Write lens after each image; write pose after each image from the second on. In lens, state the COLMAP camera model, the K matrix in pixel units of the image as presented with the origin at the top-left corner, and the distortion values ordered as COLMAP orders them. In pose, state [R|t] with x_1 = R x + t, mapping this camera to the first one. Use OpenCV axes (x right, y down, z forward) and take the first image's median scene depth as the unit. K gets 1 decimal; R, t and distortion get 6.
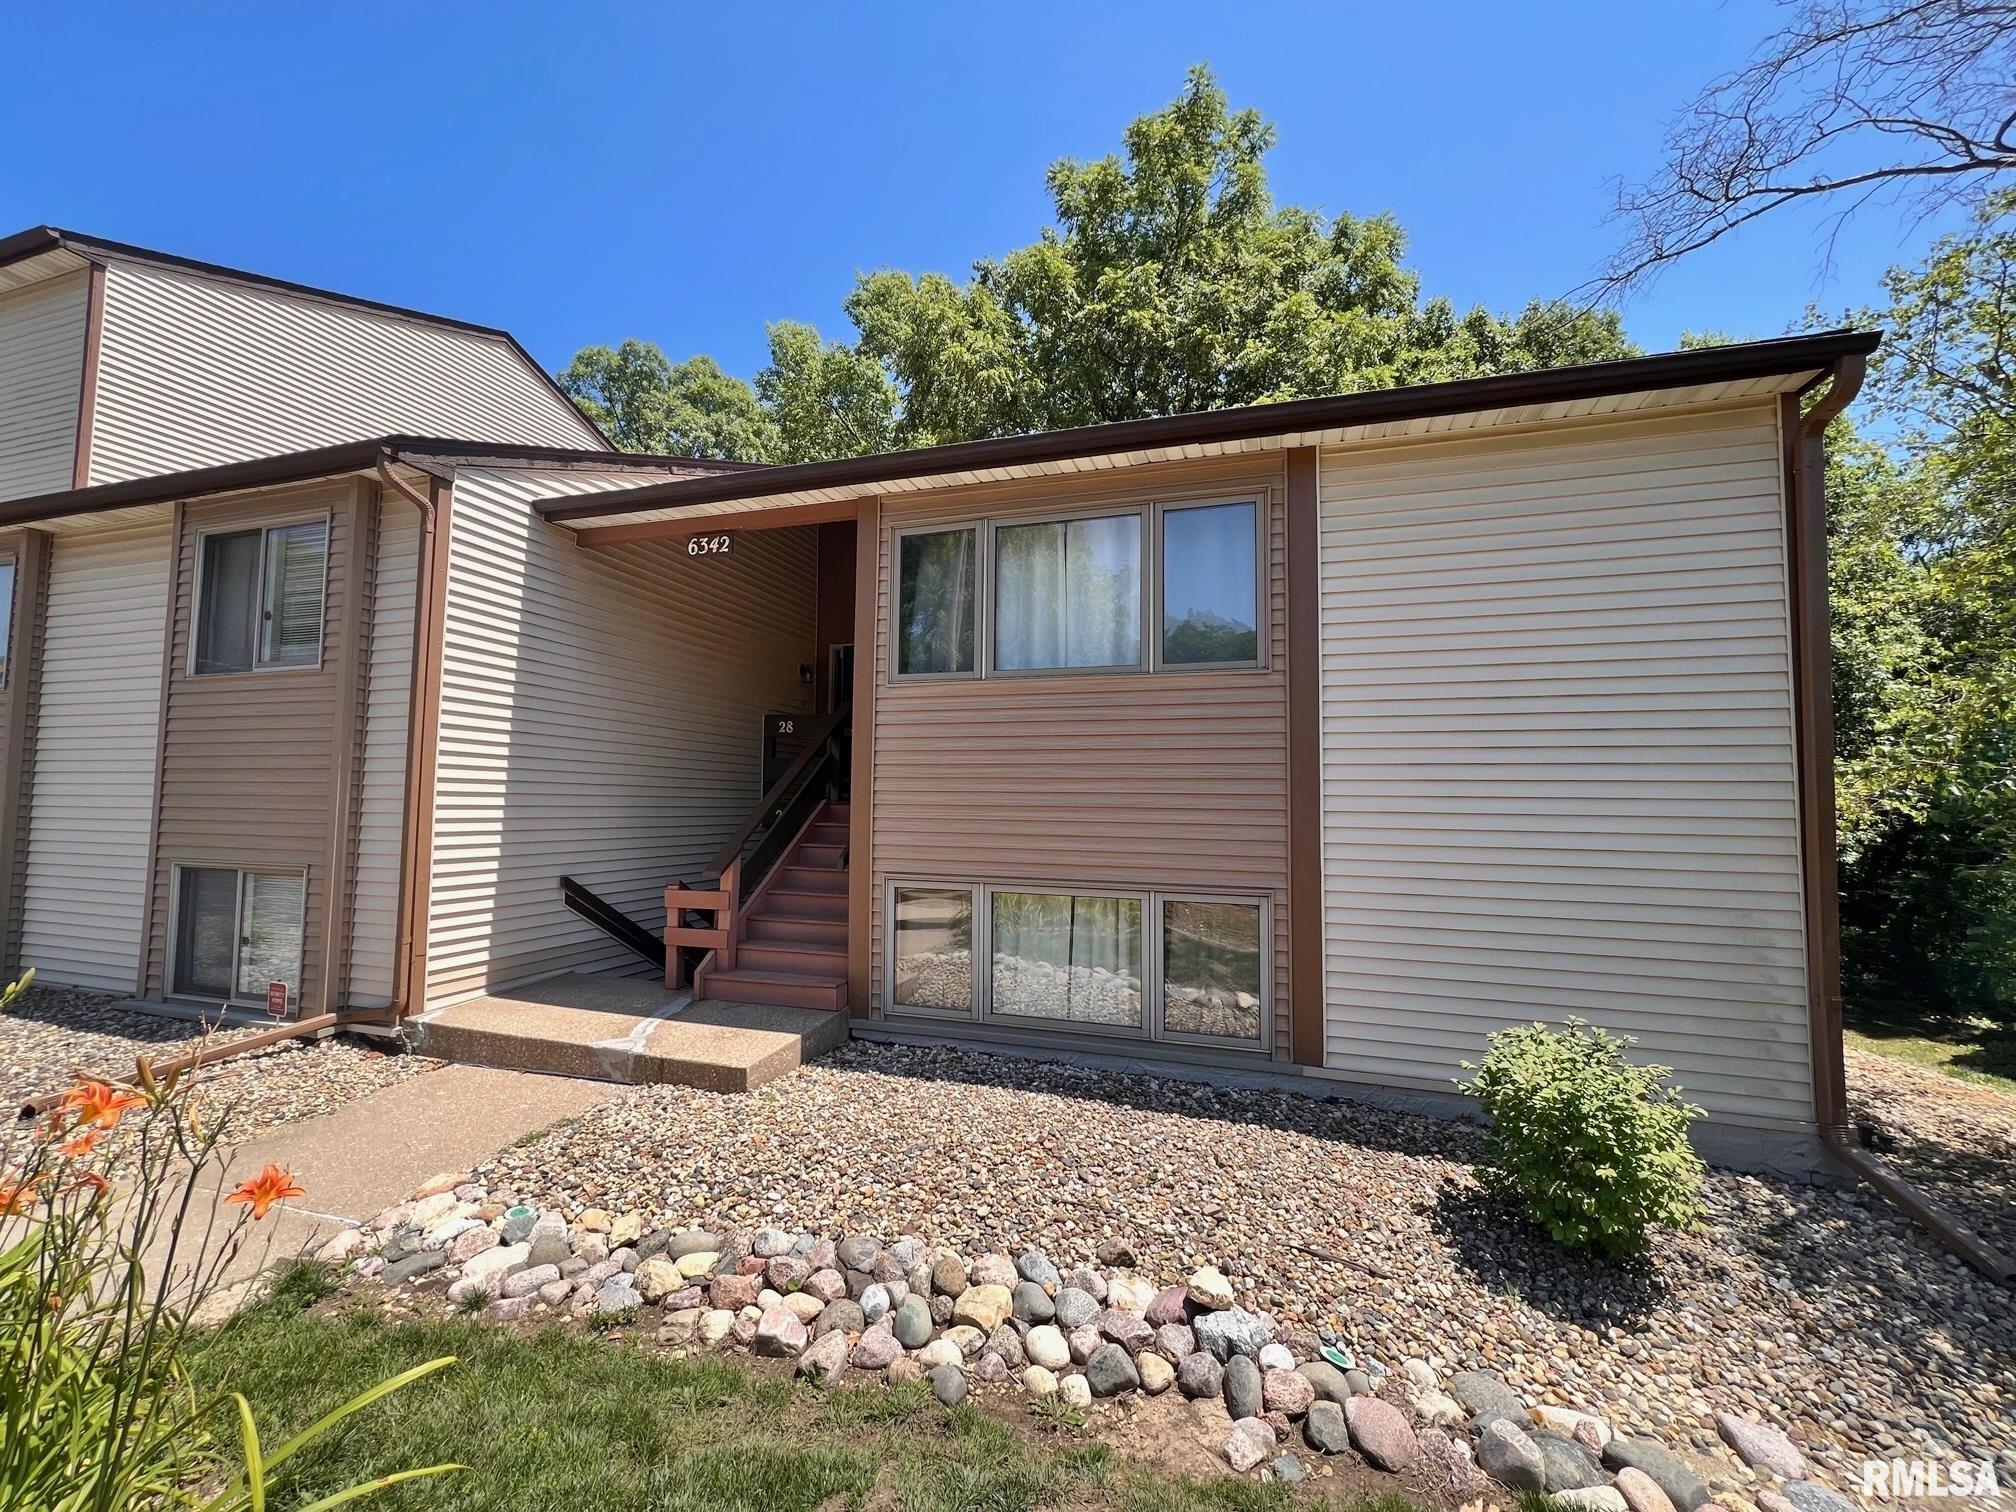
lens RADIAL K [[803.1, 0, 1008.5], [0, 803.1, 756.7], [0, 0, 1]] dist [-0.002454, 0.001158]
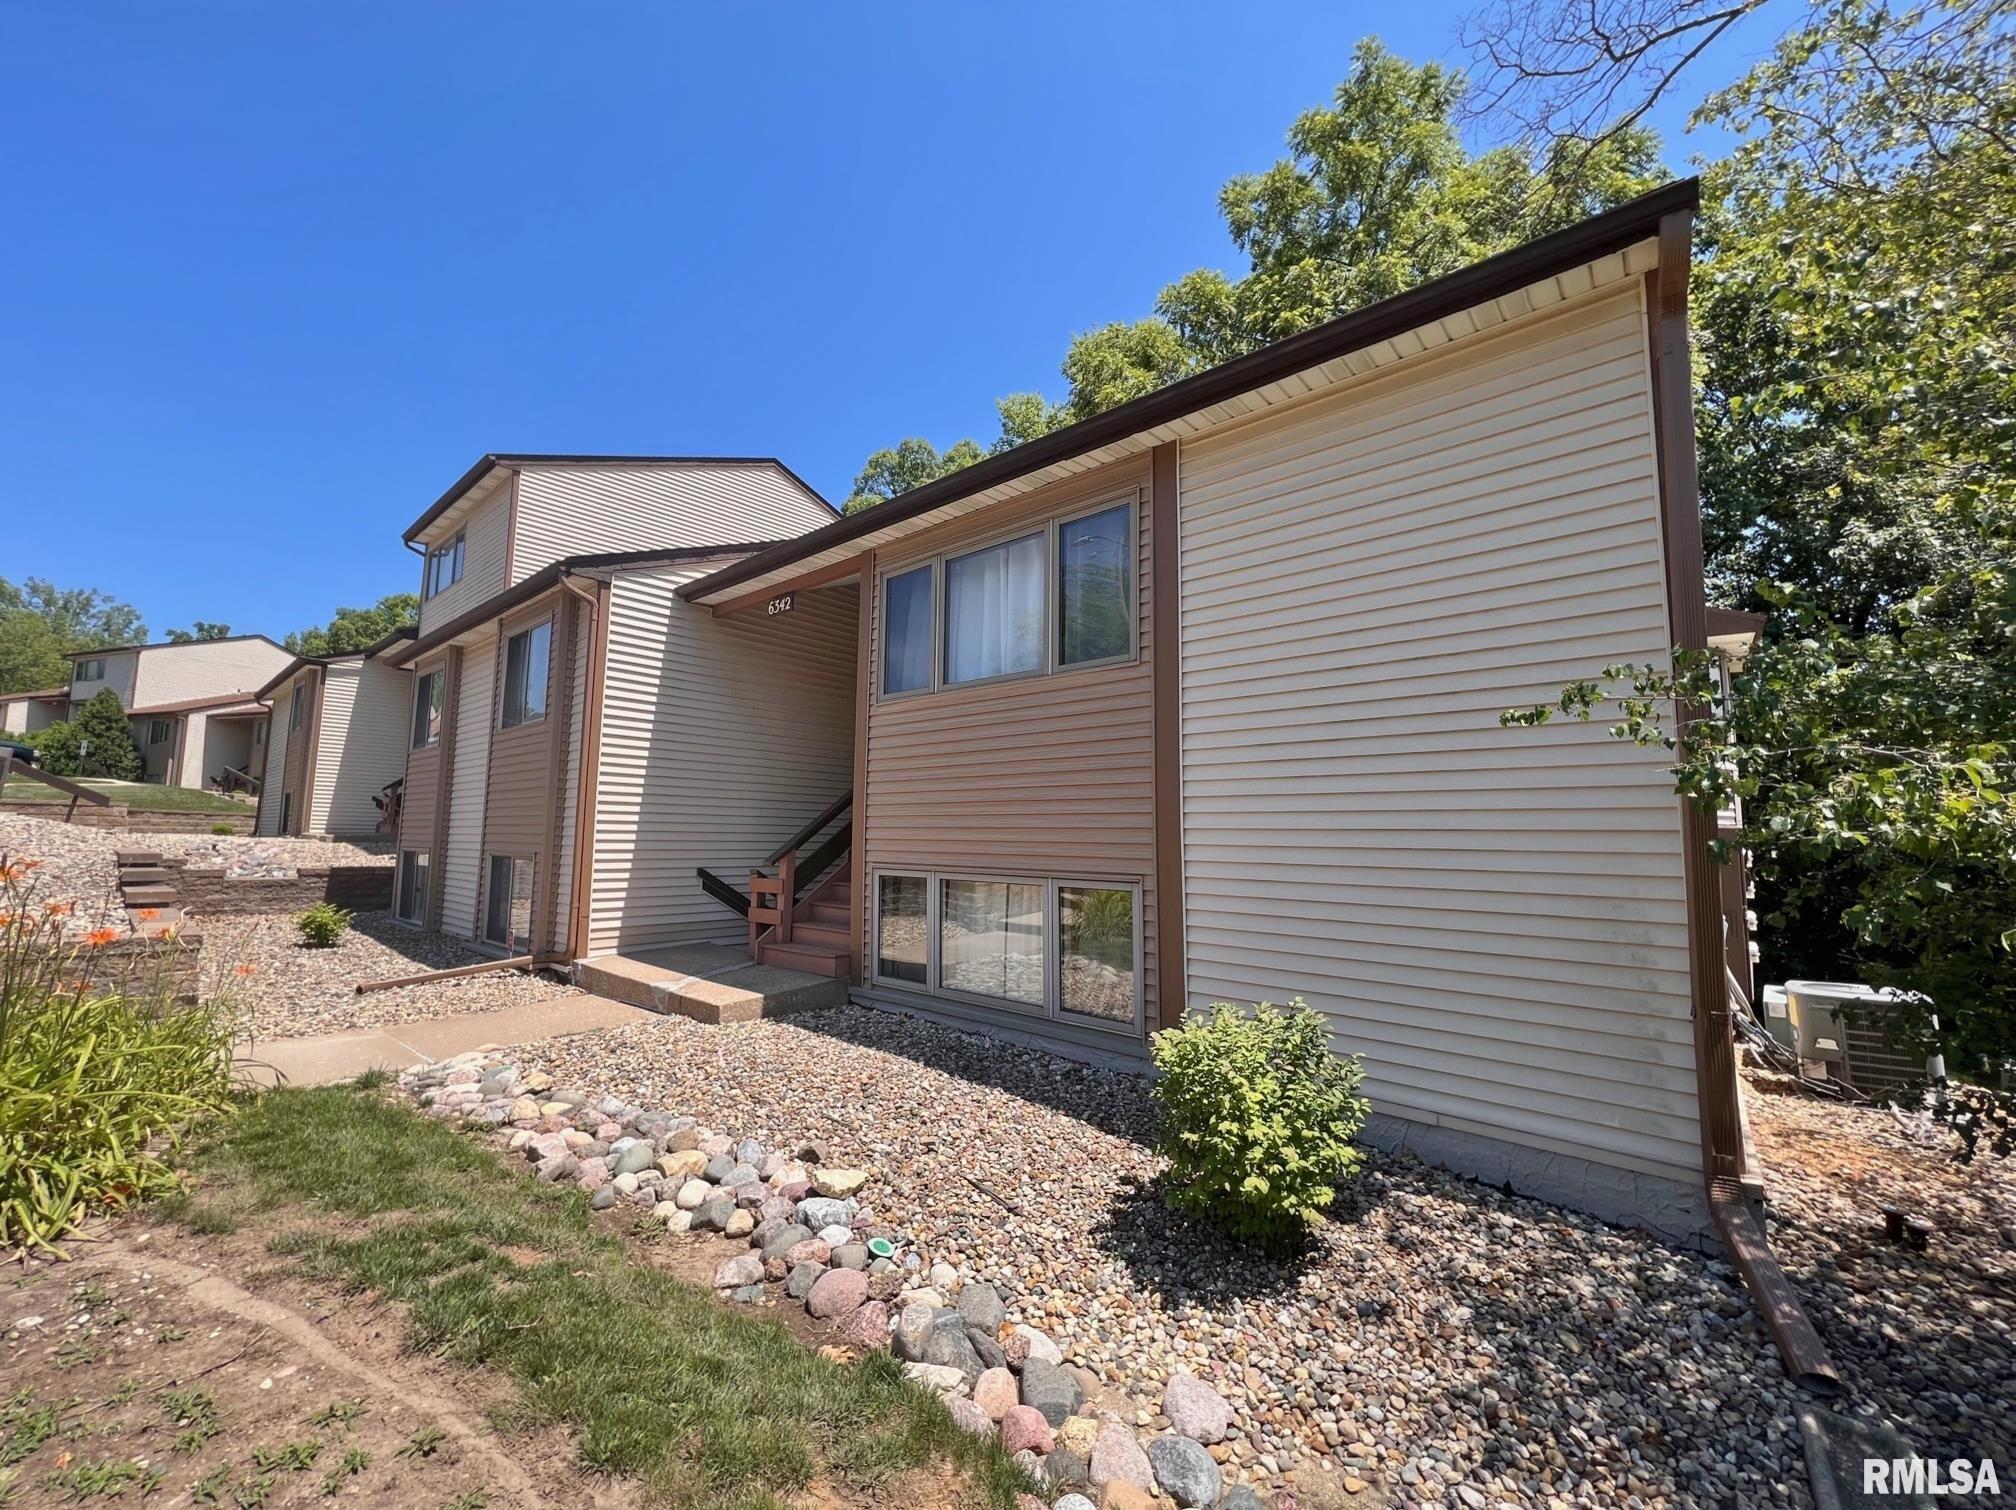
lens RADIAL K [[797.8, 0, 1005.5], [0, 797.8, 755.3], [0, 0, 1]] dist [-0.001337, -0.000618]
pose [[0.914920, -0.043804, -0.401251, 0.542794], [0.024793, 0.998316, -0.052453, 0.057561], [0.402873, 0.038042, 0.914465, 0.002081]]
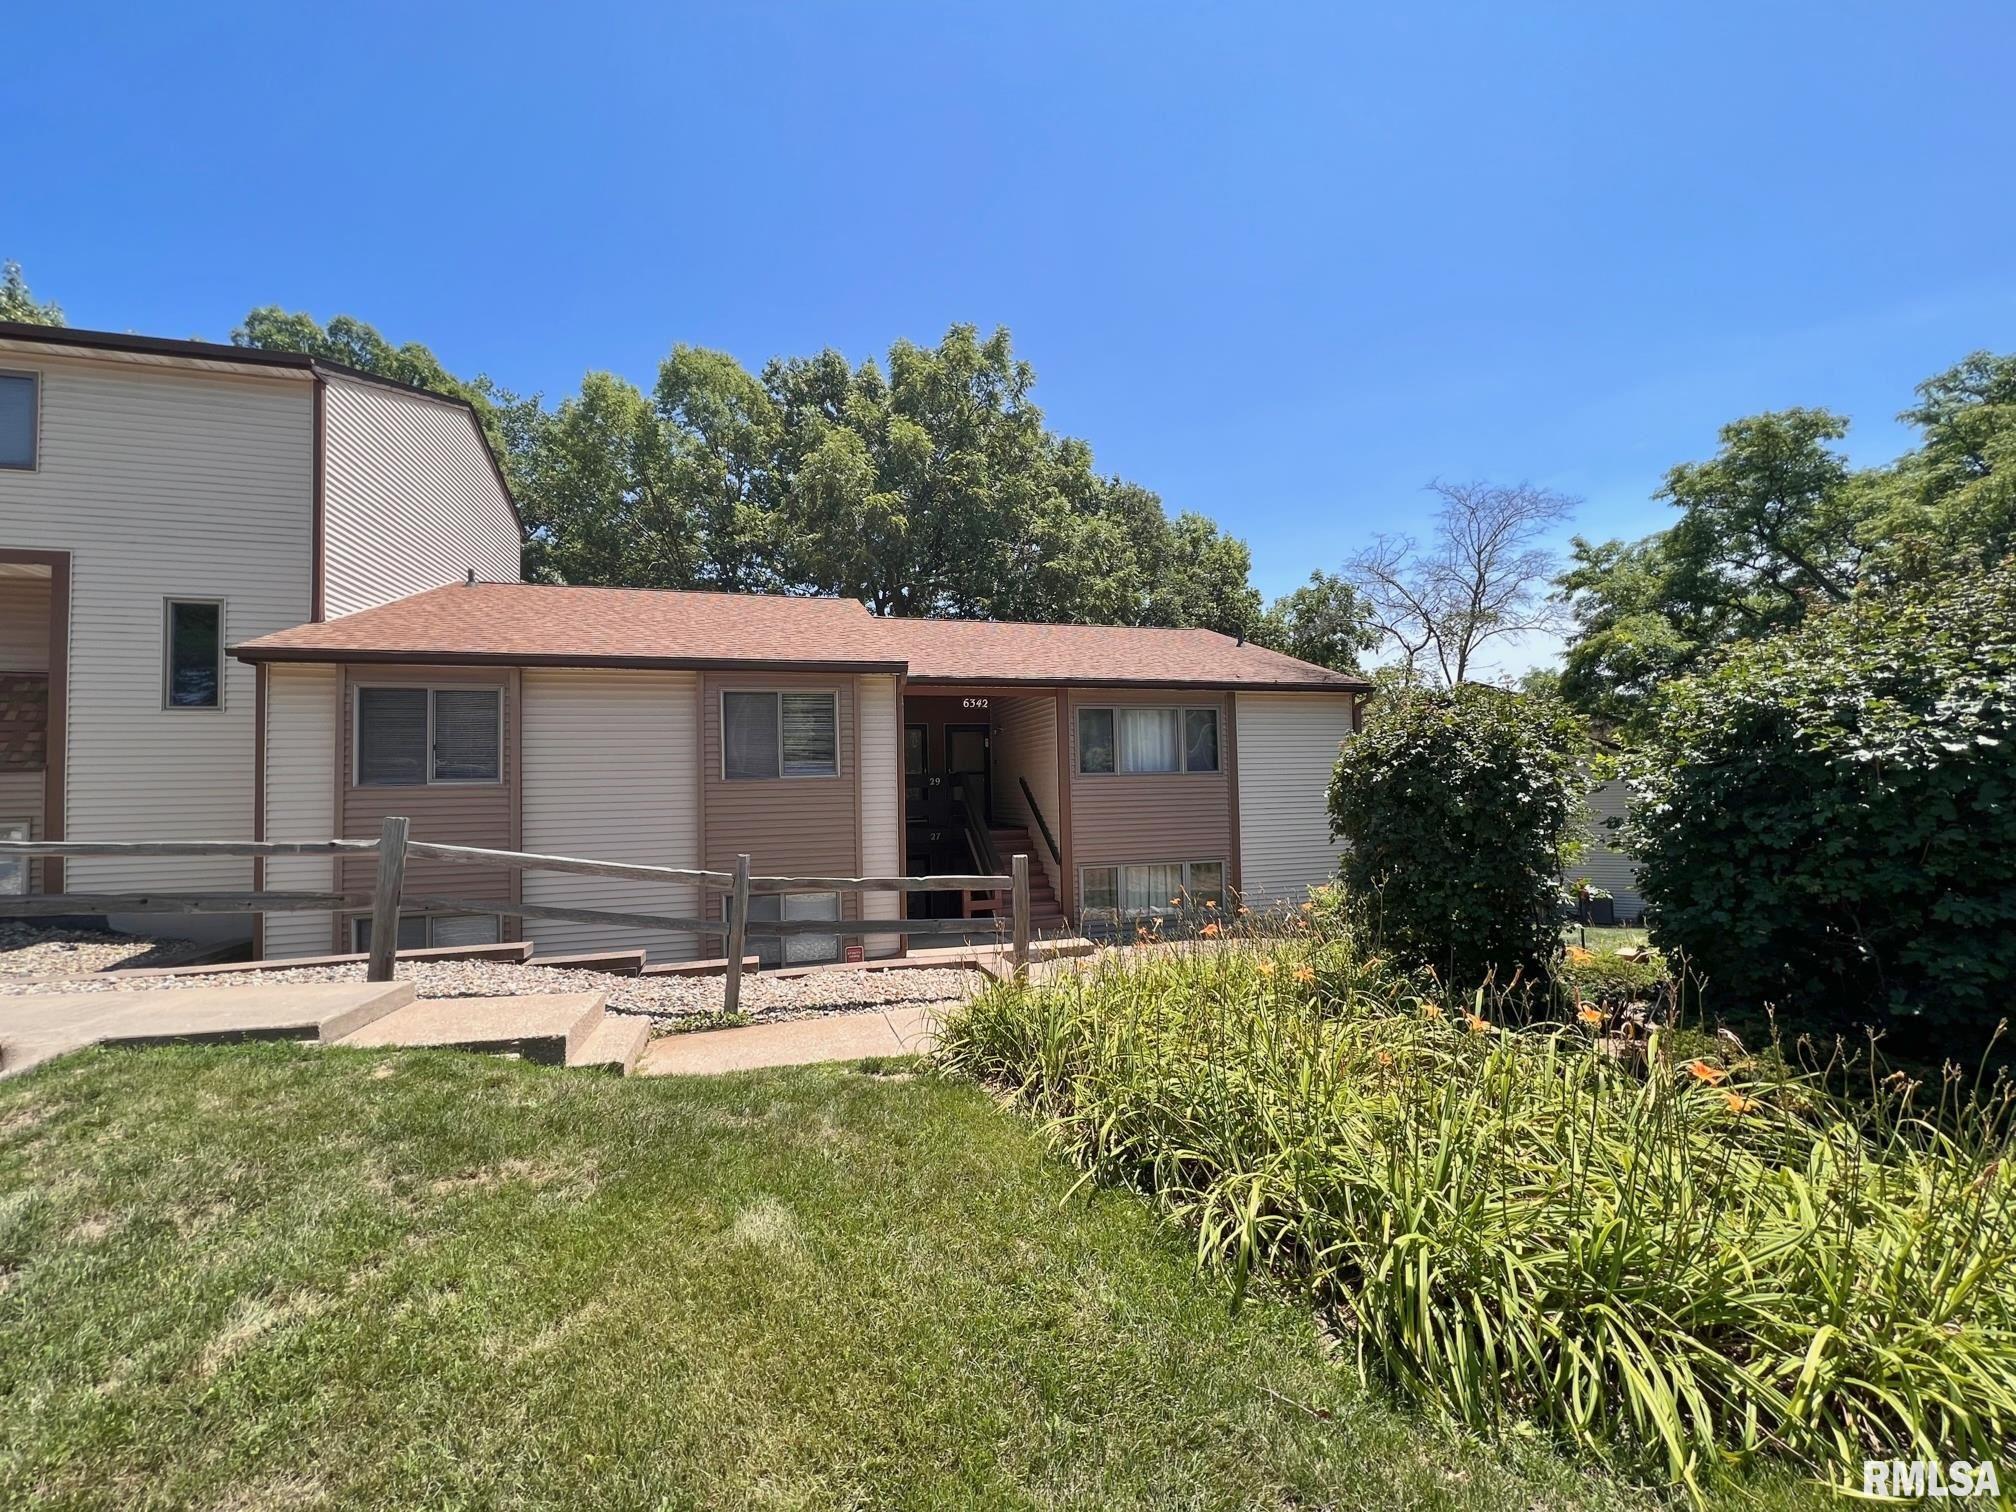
lens RADIAL K [[797.8, 0, 1009.5], [0, 797.8, 763.9], [0, 0, 1]] dist [-0.001337, -0.000618]
pose [[0.826896, -0.014013, 0.562180, -1.675005], [-0.001812, 0.999618, 0.027582, -0.205469], [-0.562352, -0.023826, 0.826555, -0.759637]]
